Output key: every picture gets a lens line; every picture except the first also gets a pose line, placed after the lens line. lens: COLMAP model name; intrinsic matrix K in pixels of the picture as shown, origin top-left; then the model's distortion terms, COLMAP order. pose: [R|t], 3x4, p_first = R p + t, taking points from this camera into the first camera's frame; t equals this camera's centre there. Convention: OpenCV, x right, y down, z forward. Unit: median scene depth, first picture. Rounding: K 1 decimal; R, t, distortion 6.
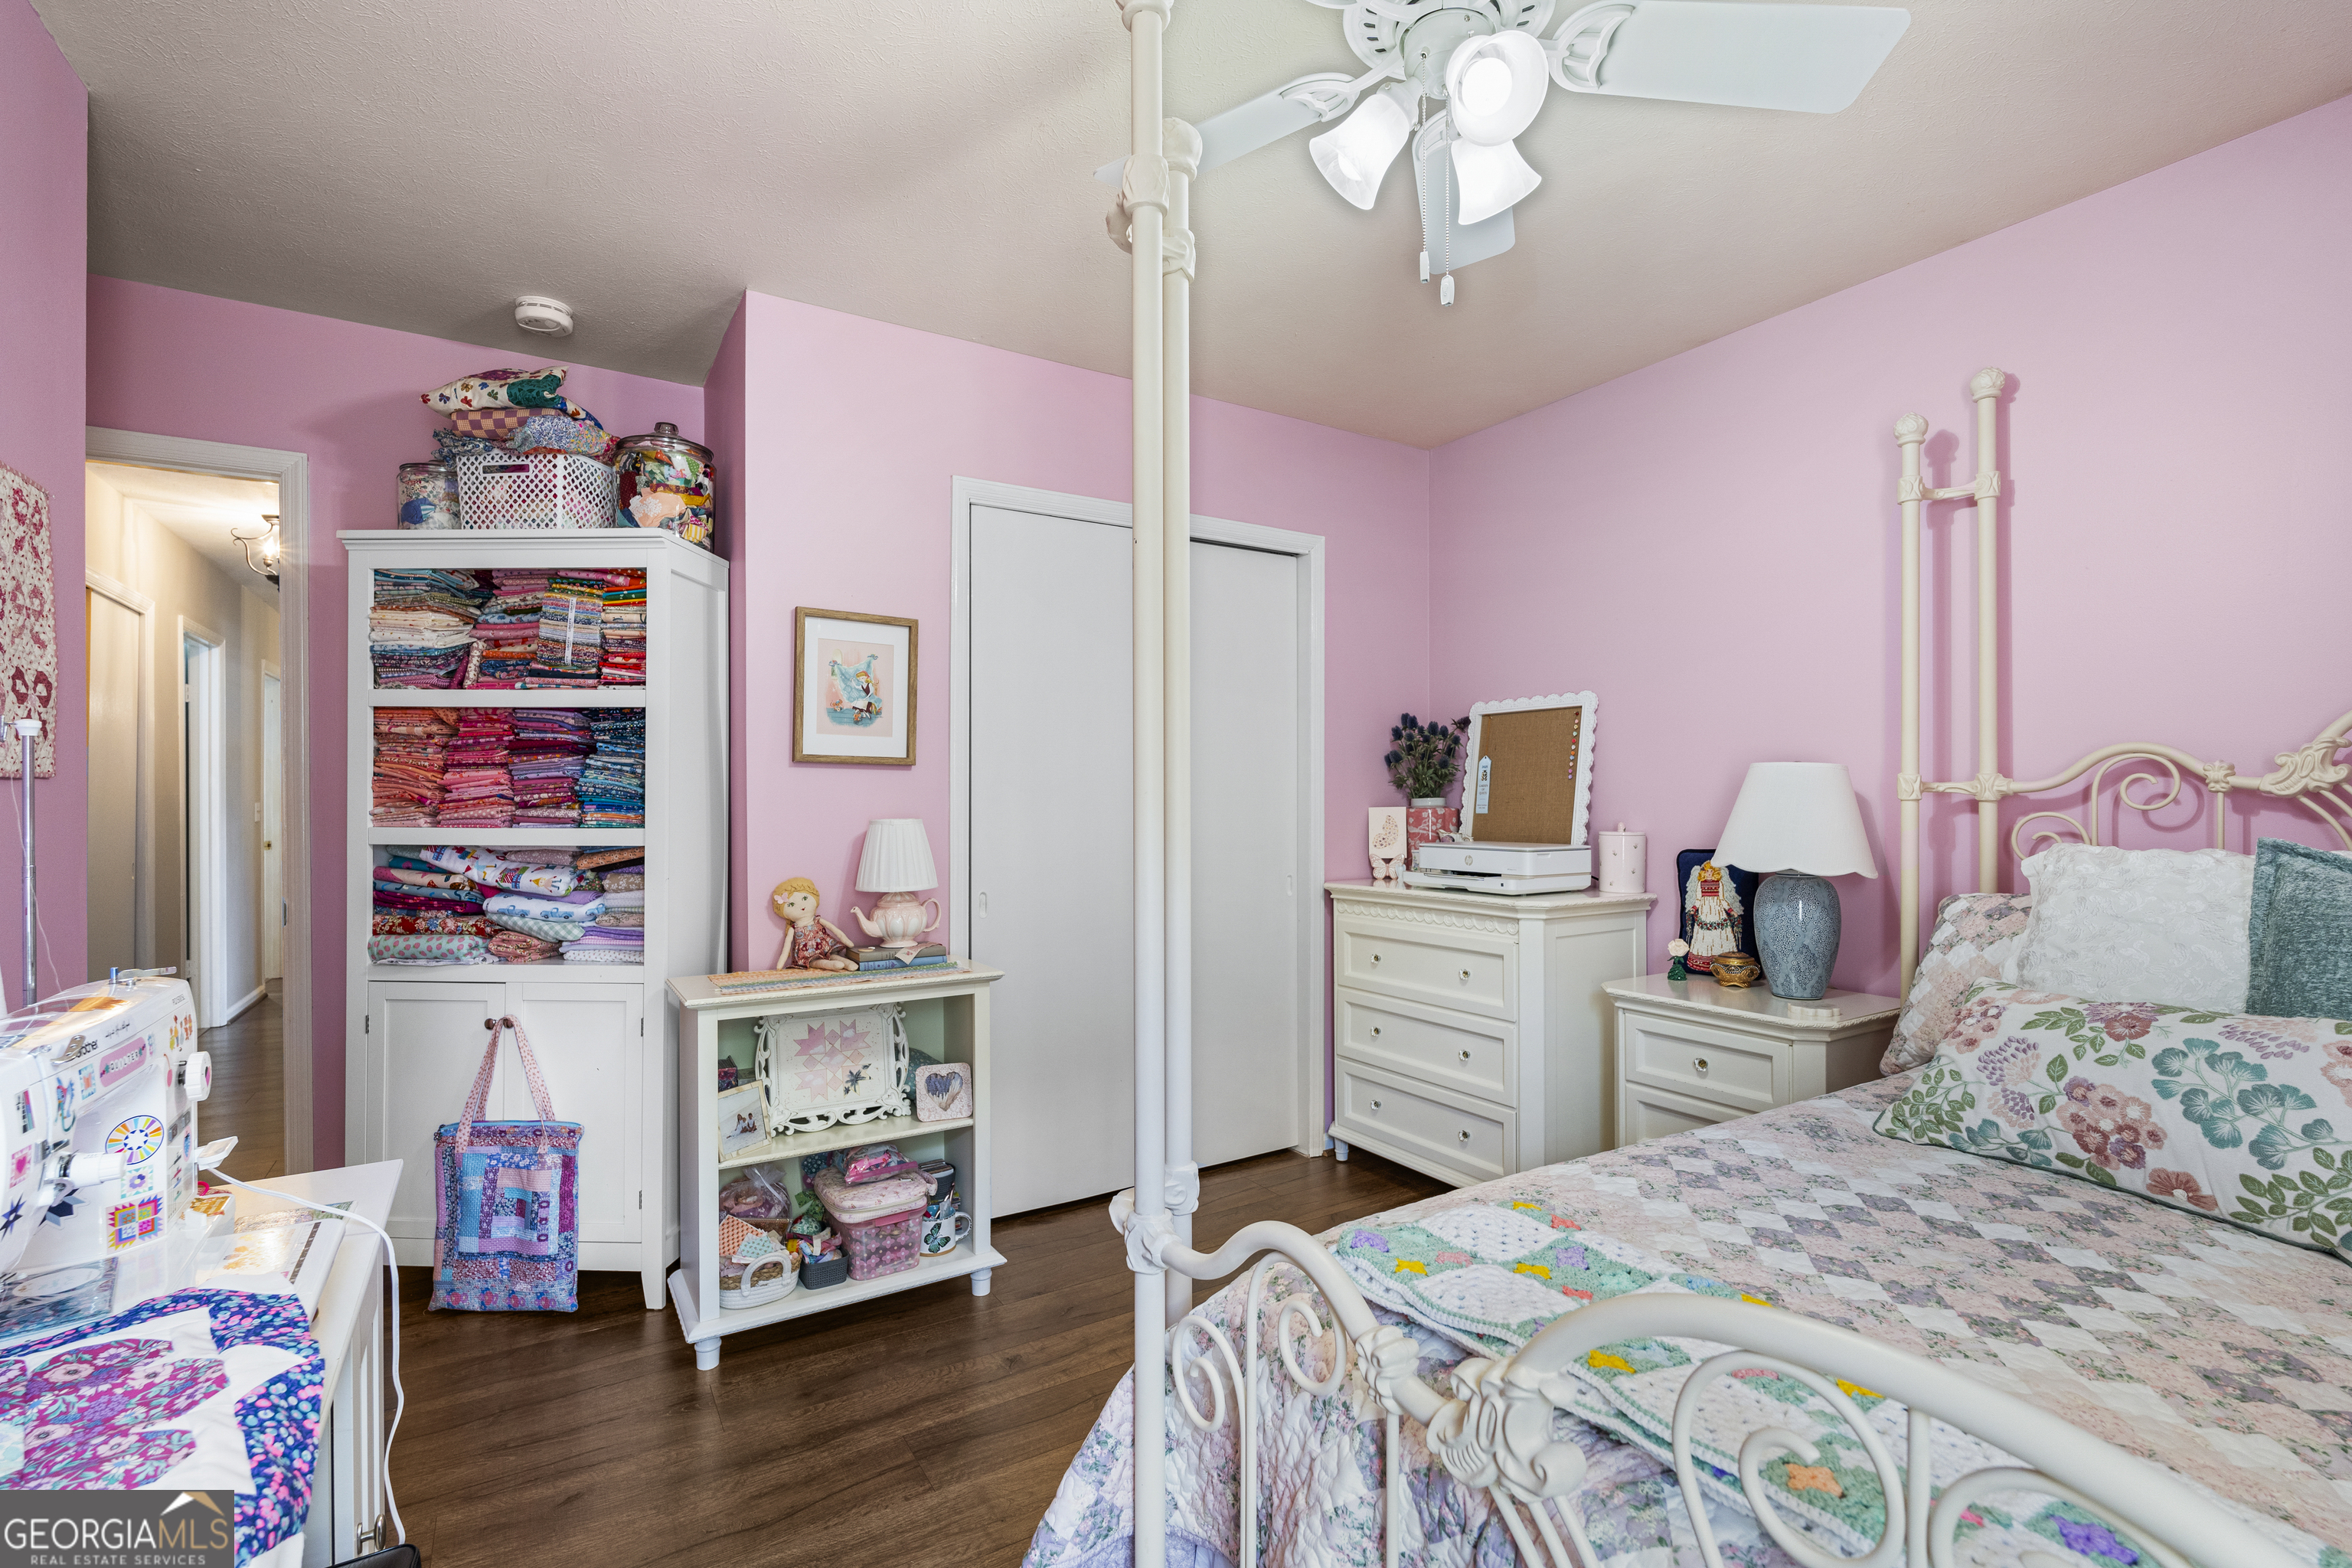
lens RADIAL K [[1058.6, 0, 1171.7], [0, 1058.6, 799.9], [0, 0, 1]] dist [0.003978, -0.000473]
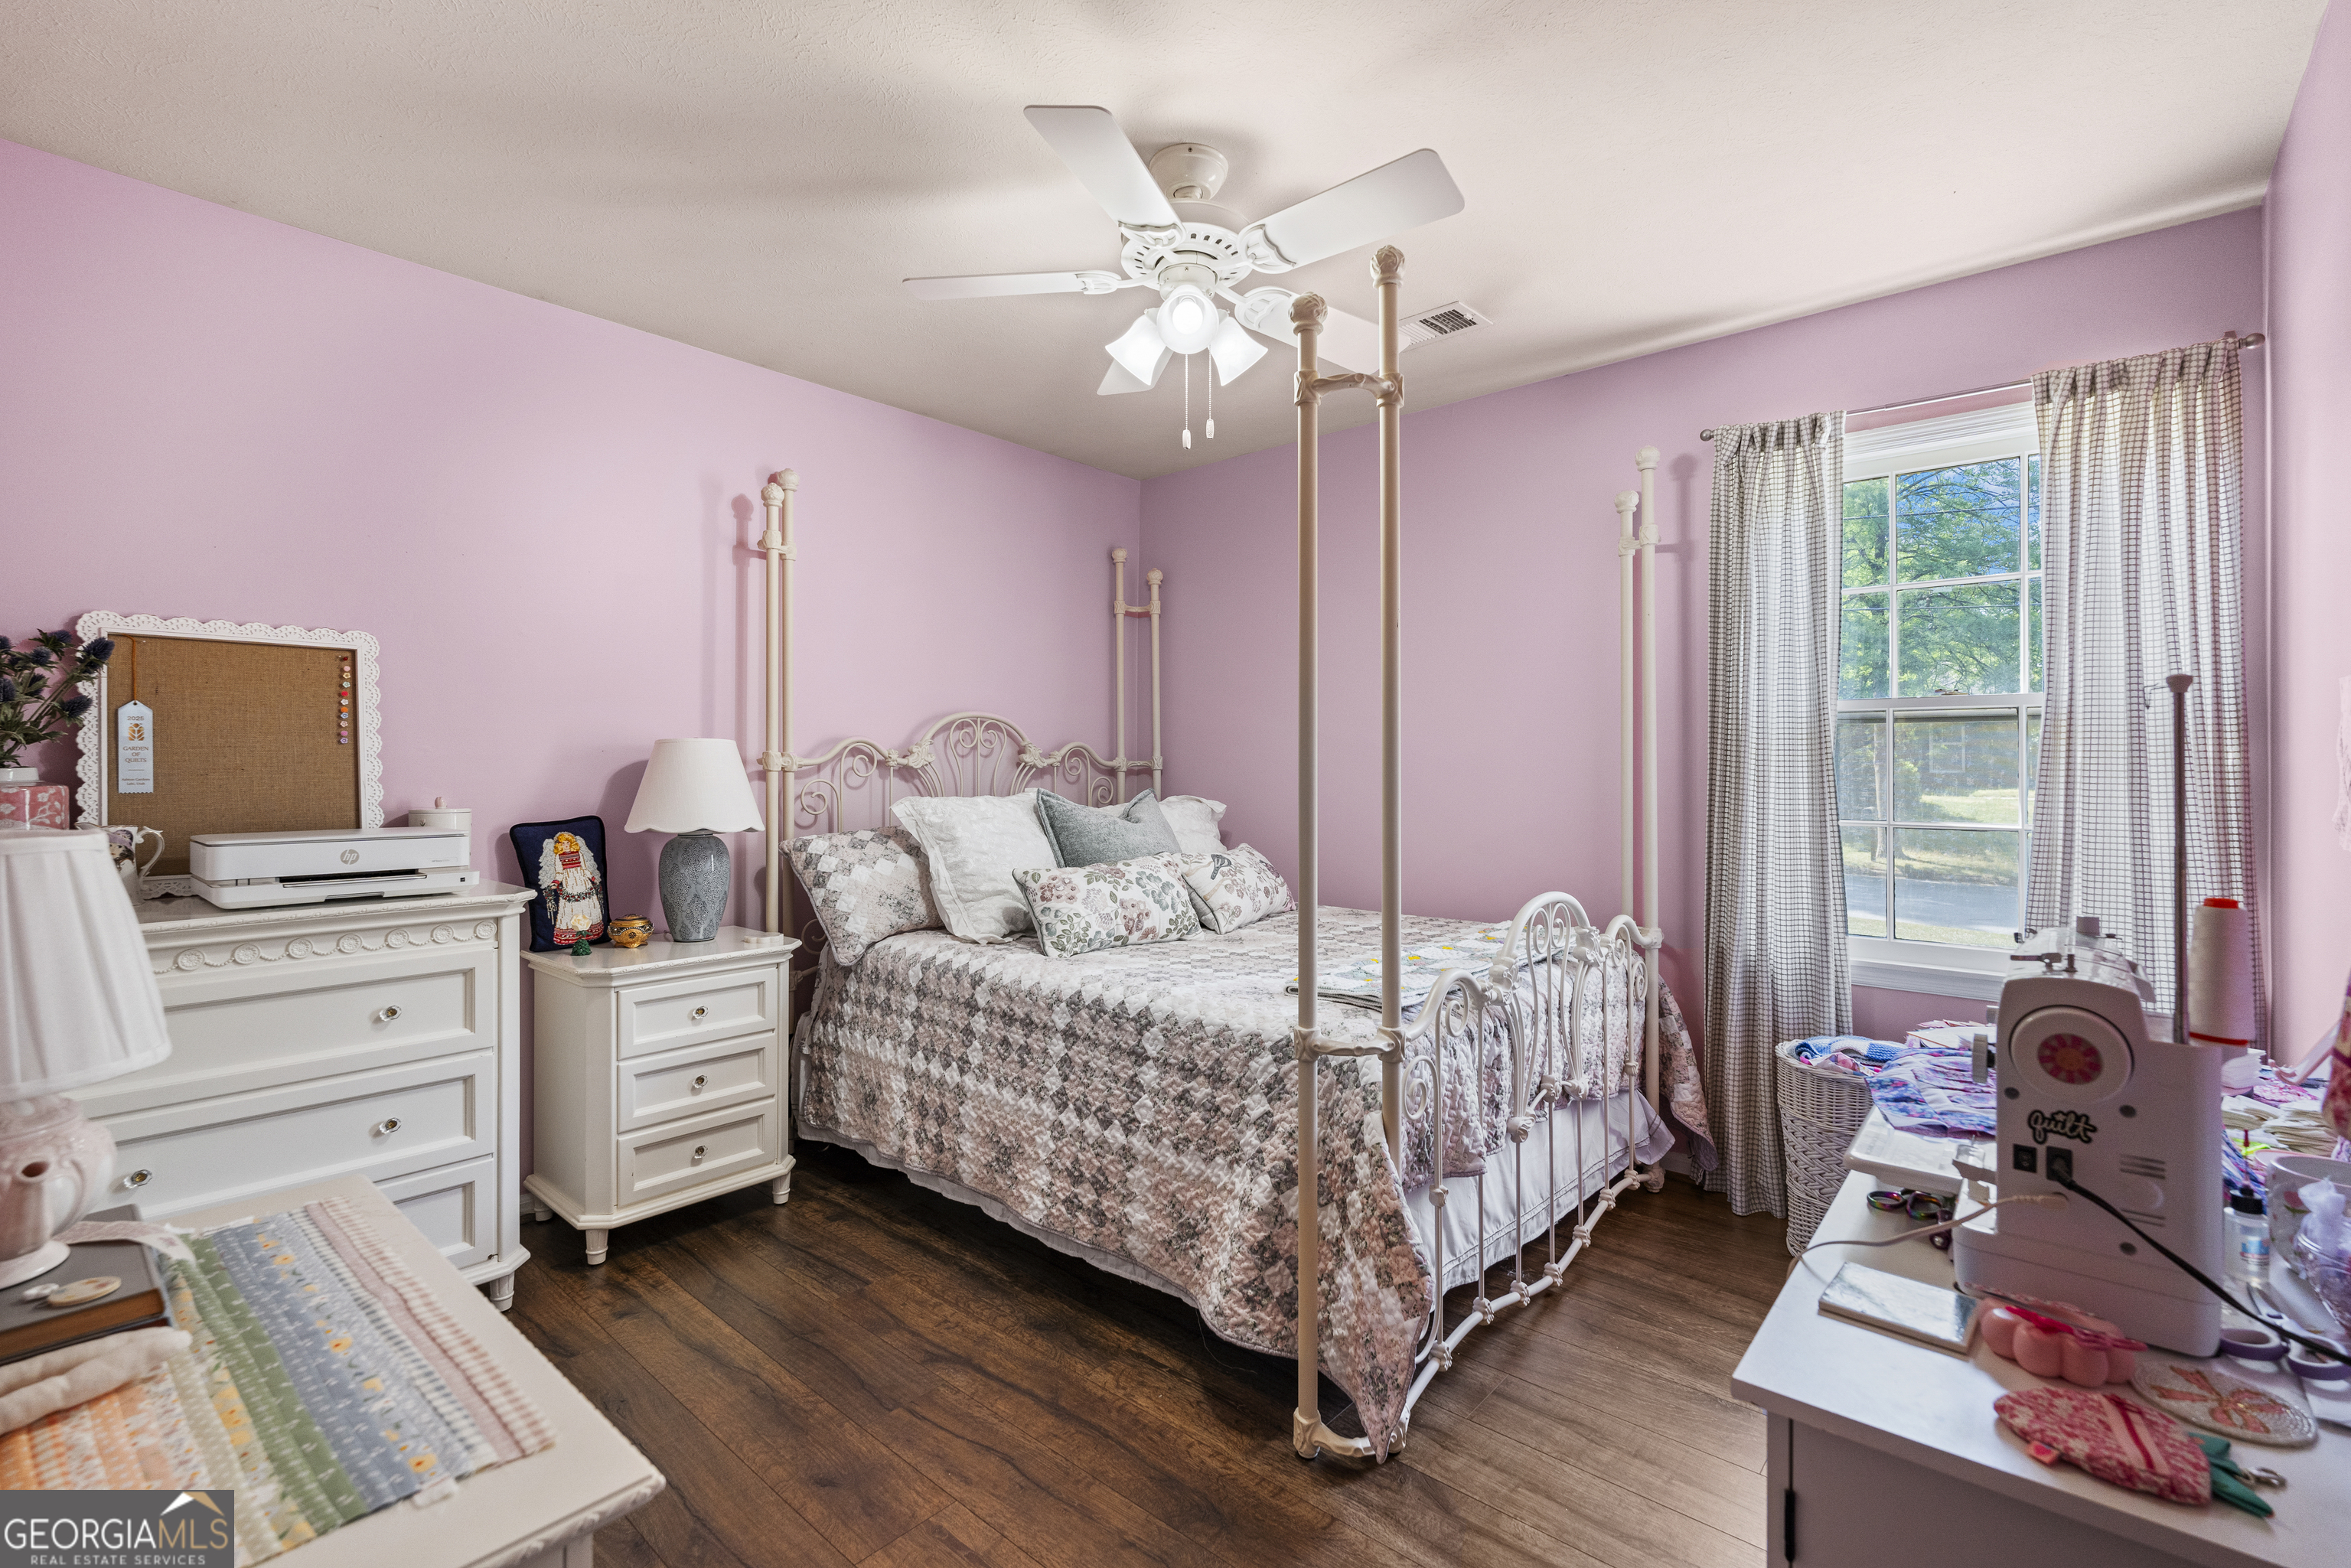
lens RADIAL K [[1058.1, 0, 1172.4], [0, 1058.1, 767.1], [0, 0, 1]] dist [0.003978, -0.000473]
pose [[-0.277009, 0.005460, 0.960852, -0.685372], [0.004397, 0.999981, -0.004414, 0.003820], [-0.960857, 0.003002, -0.277027, 0.834659]]
